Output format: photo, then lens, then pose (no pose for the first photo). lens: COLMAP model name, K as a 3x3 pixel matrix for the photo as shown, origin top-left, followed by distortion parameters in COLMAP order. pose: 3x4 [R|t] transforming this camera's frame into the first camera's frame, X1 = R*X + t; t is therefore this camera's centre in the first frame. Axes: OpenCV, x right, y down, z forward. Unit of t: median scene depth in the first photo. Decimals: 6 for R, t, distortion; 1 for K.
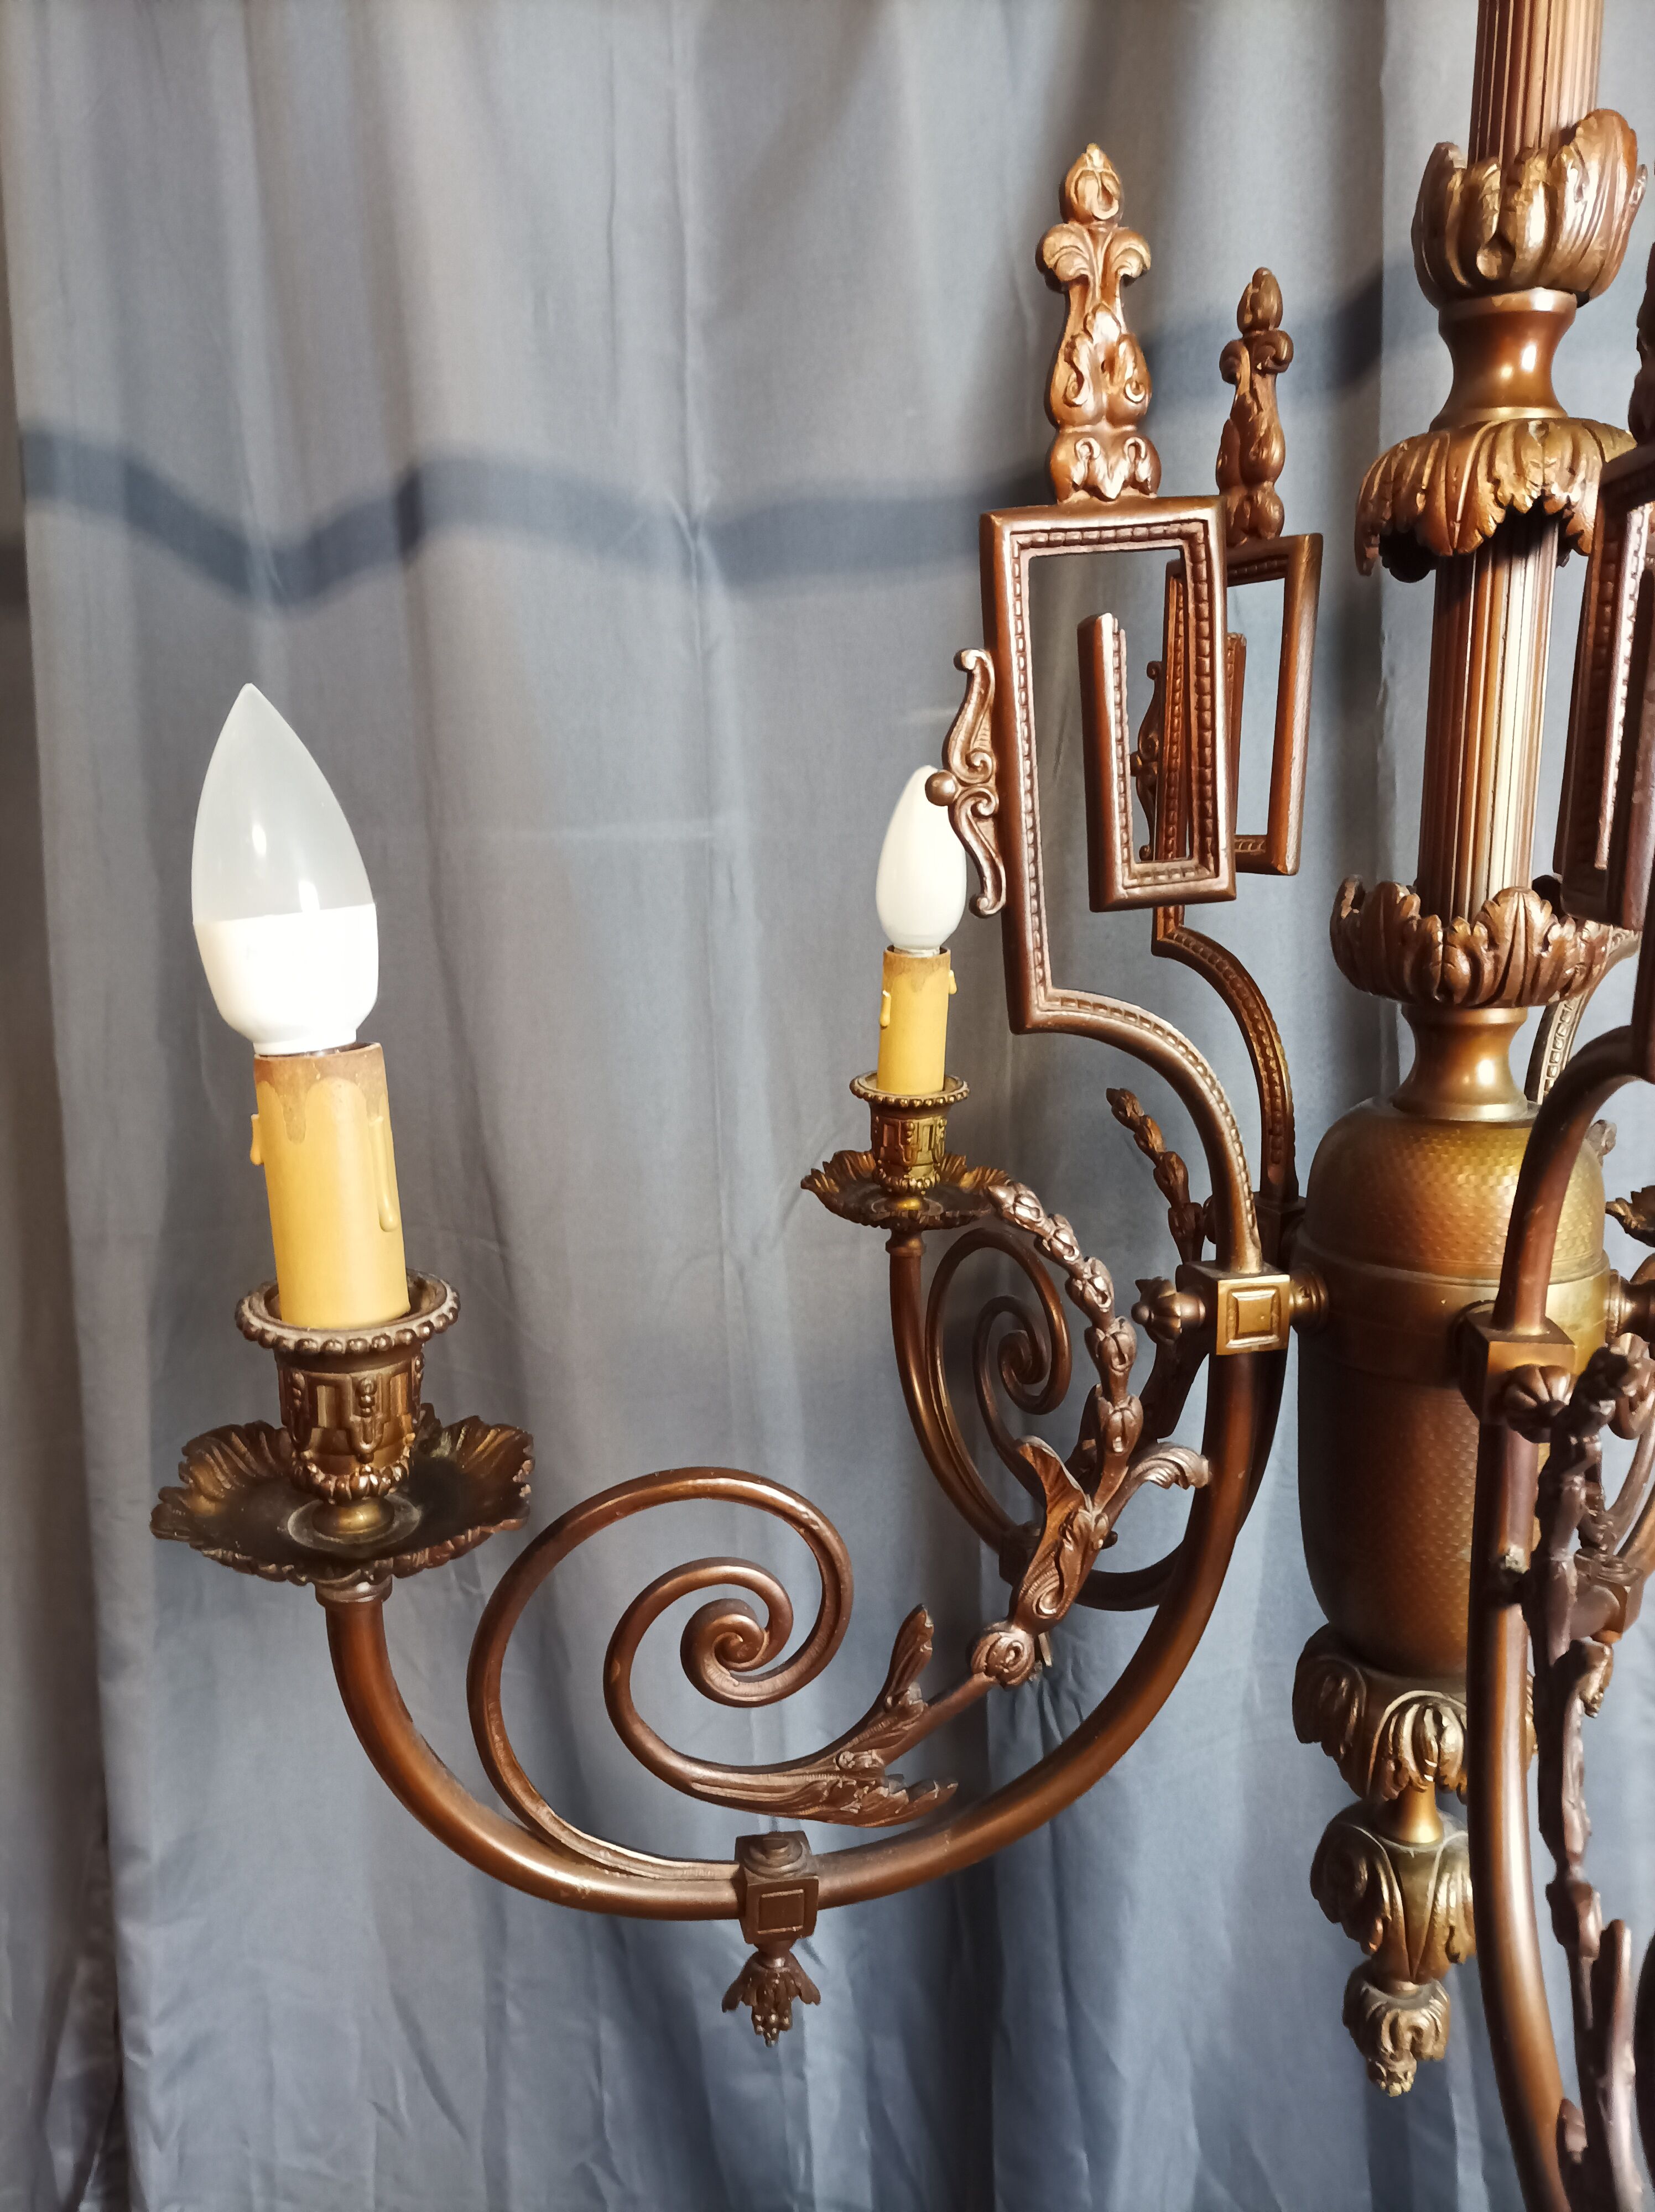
lens RADIAL K [[1662.8, 0, 826.4], [0, 1662.8, 1101.5], [0, 0, 1]] dist [0.009115, -0.004021]
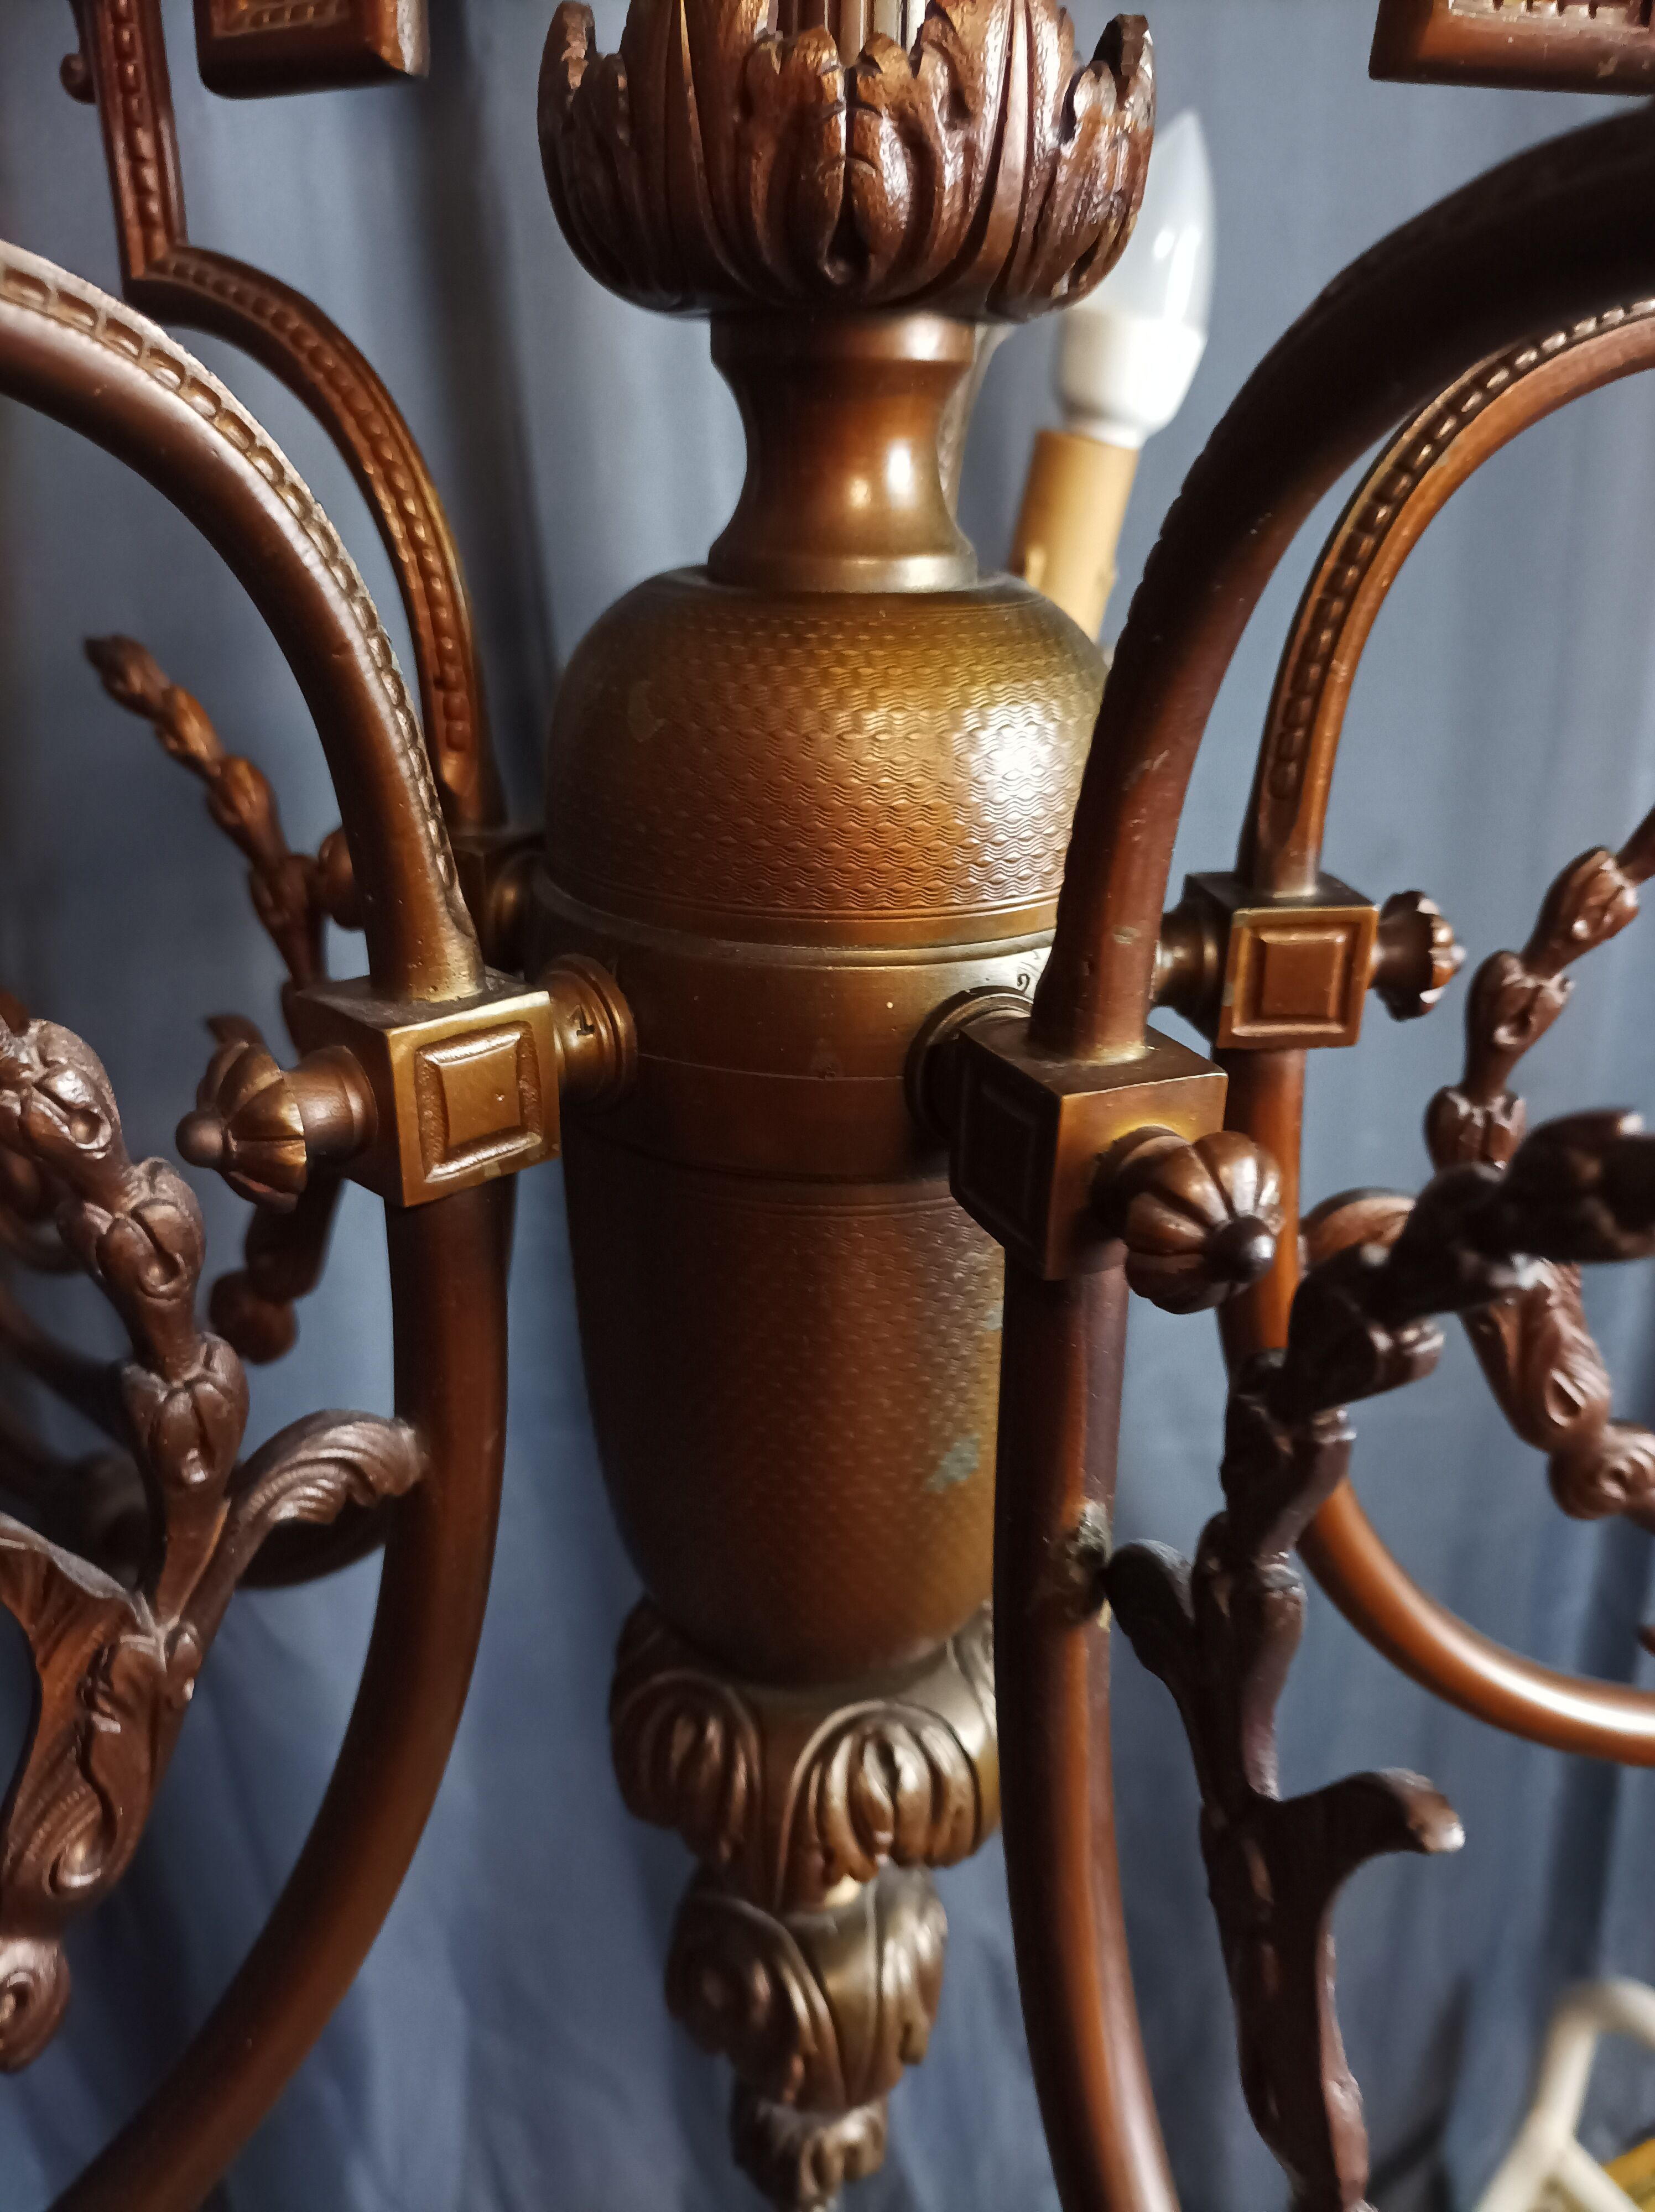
lens RADIAL K [[1712.5, 0, 827.5], [0, 1712.5, 1106.0], [0, 0, 1]] dist [-0.014283, -0.007458]
pose [[0.863043, -0.174057, 0.474195, 0.132737], [0.076305, 0.972908, 0.218237, 0.045205], [-0.499333, -0.152164, 0.852943, 0.611519]]
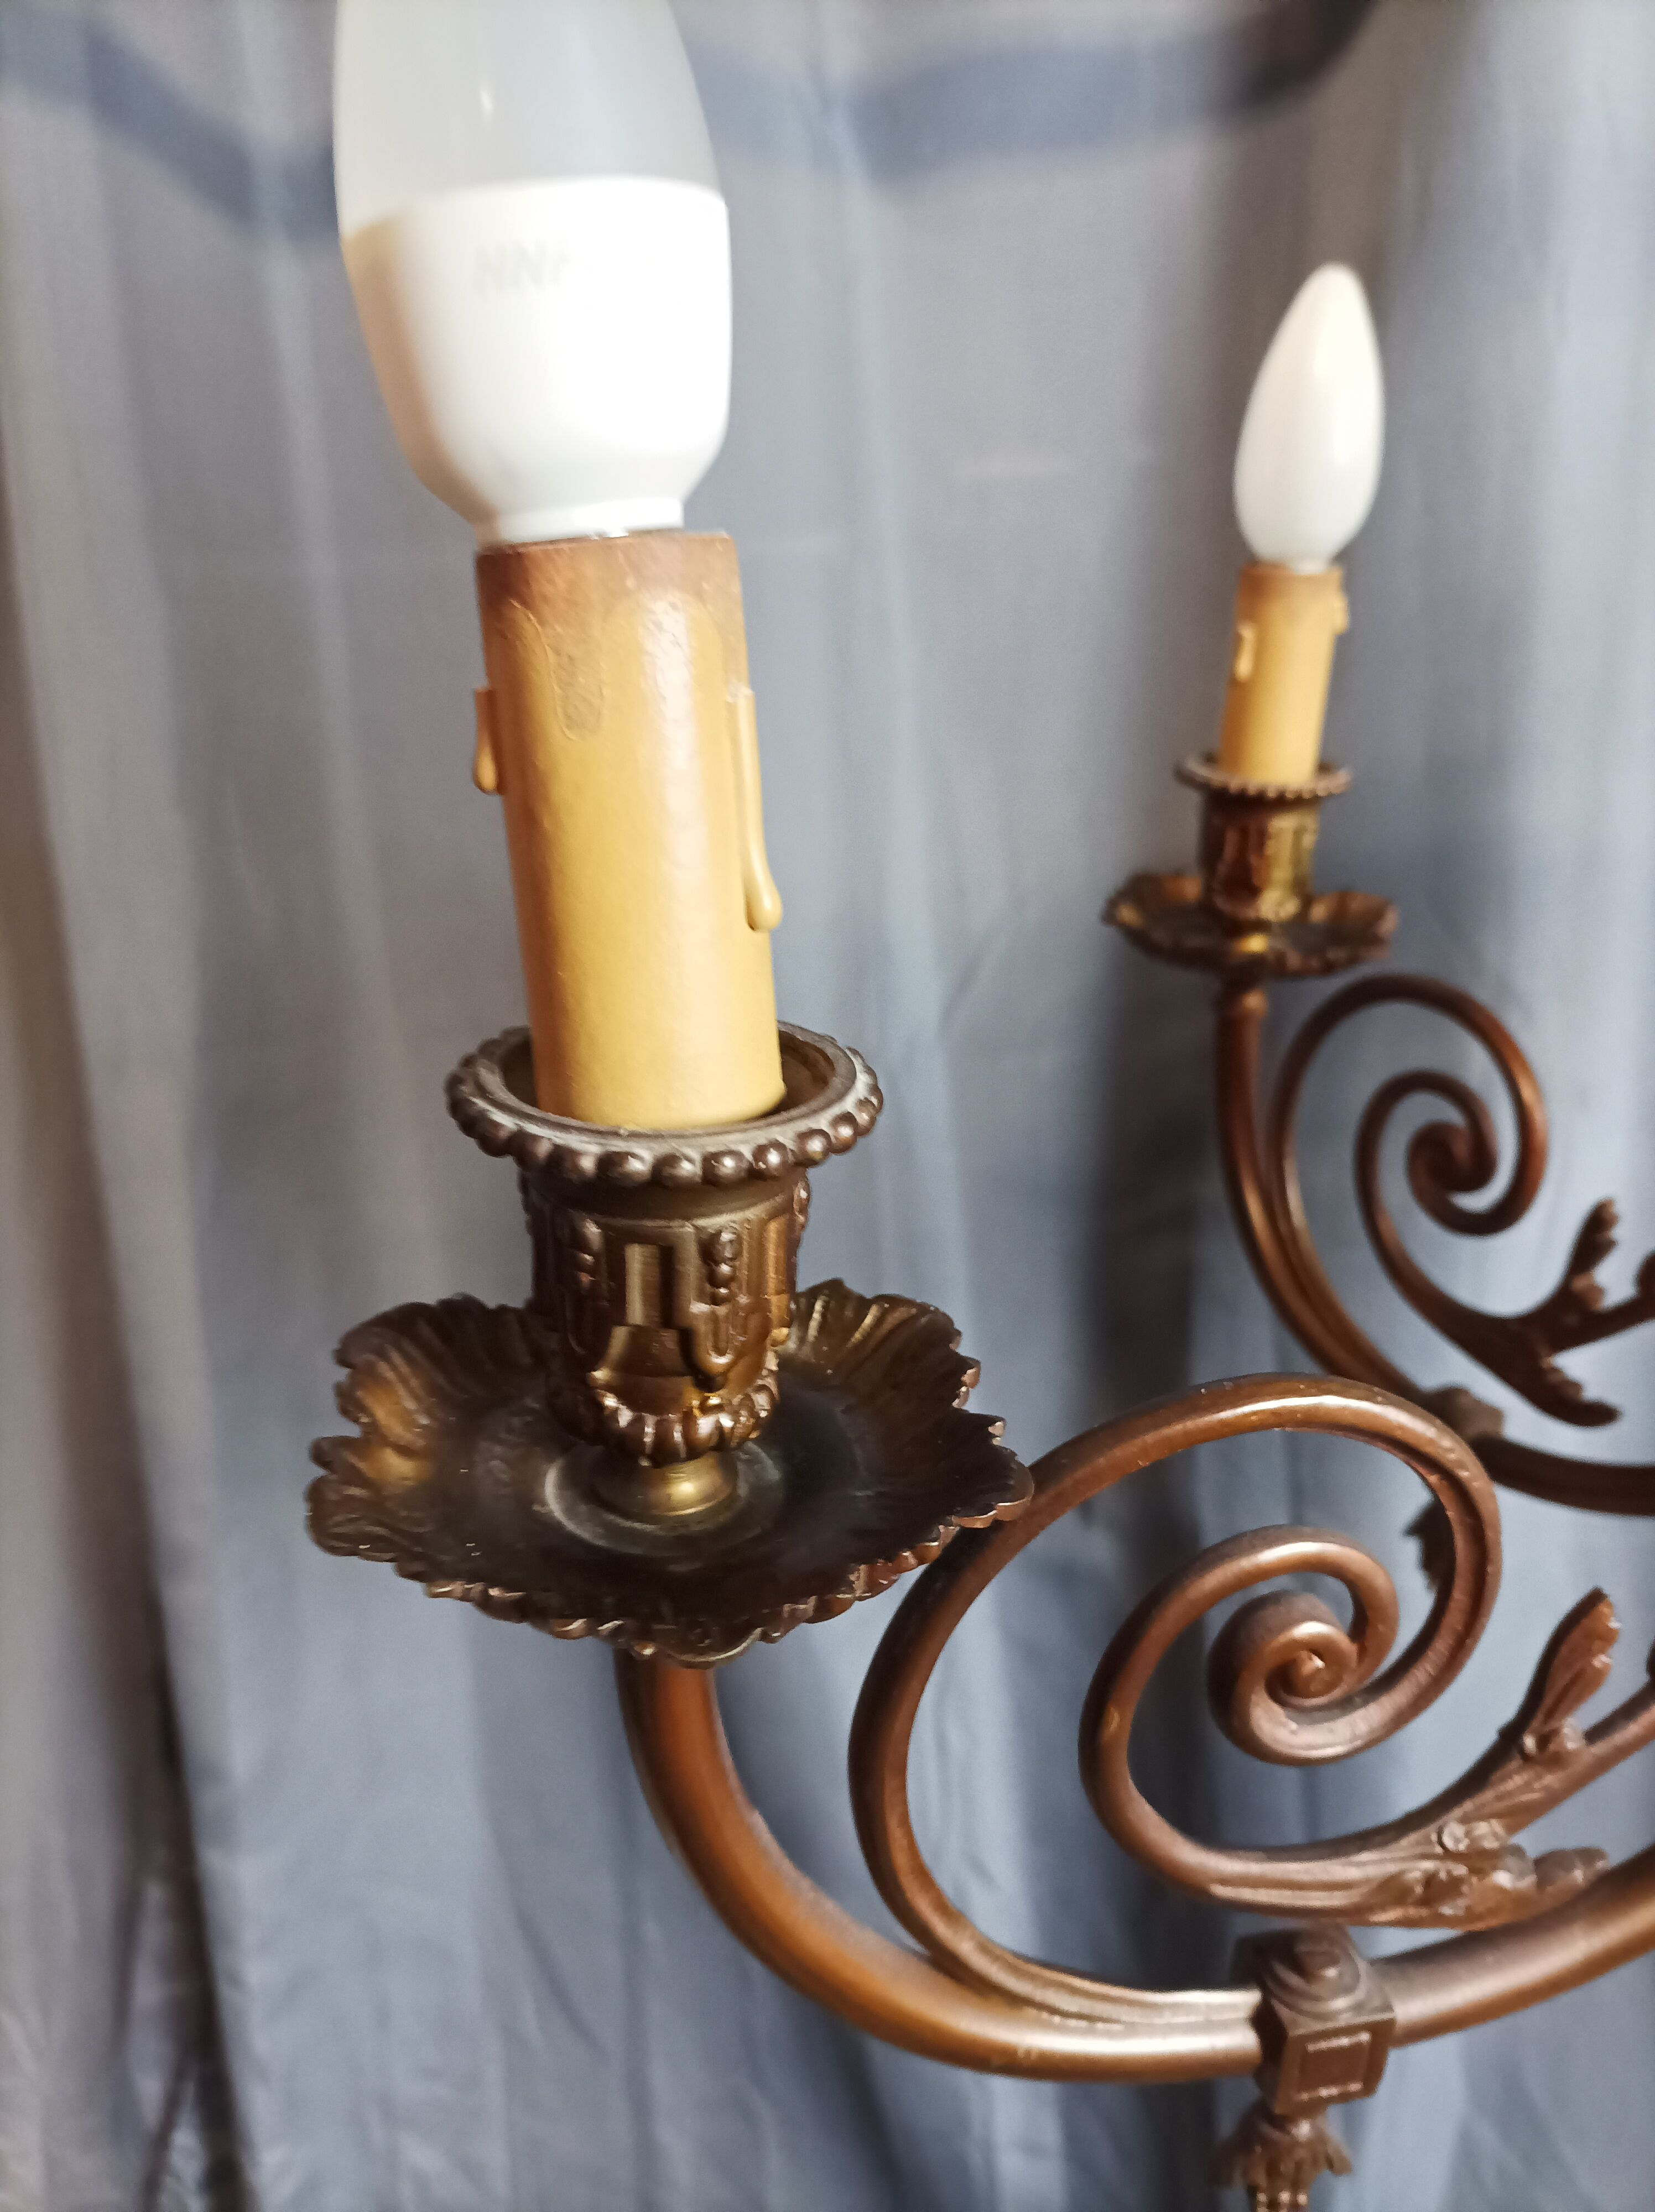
lens RADIAL K [[1665.3, 0, 826.4], [0, 1665.3, 1097.8], [0, 0, 1]] dist [-0.002855, -0.004343]
pose [[0.999957, -0.008930, -0.002635, -0.219257], [0.009185, 0.992478, 0.122082, 0.060733], [0.001525, -0.122101, 0.992517, 0.461942]]
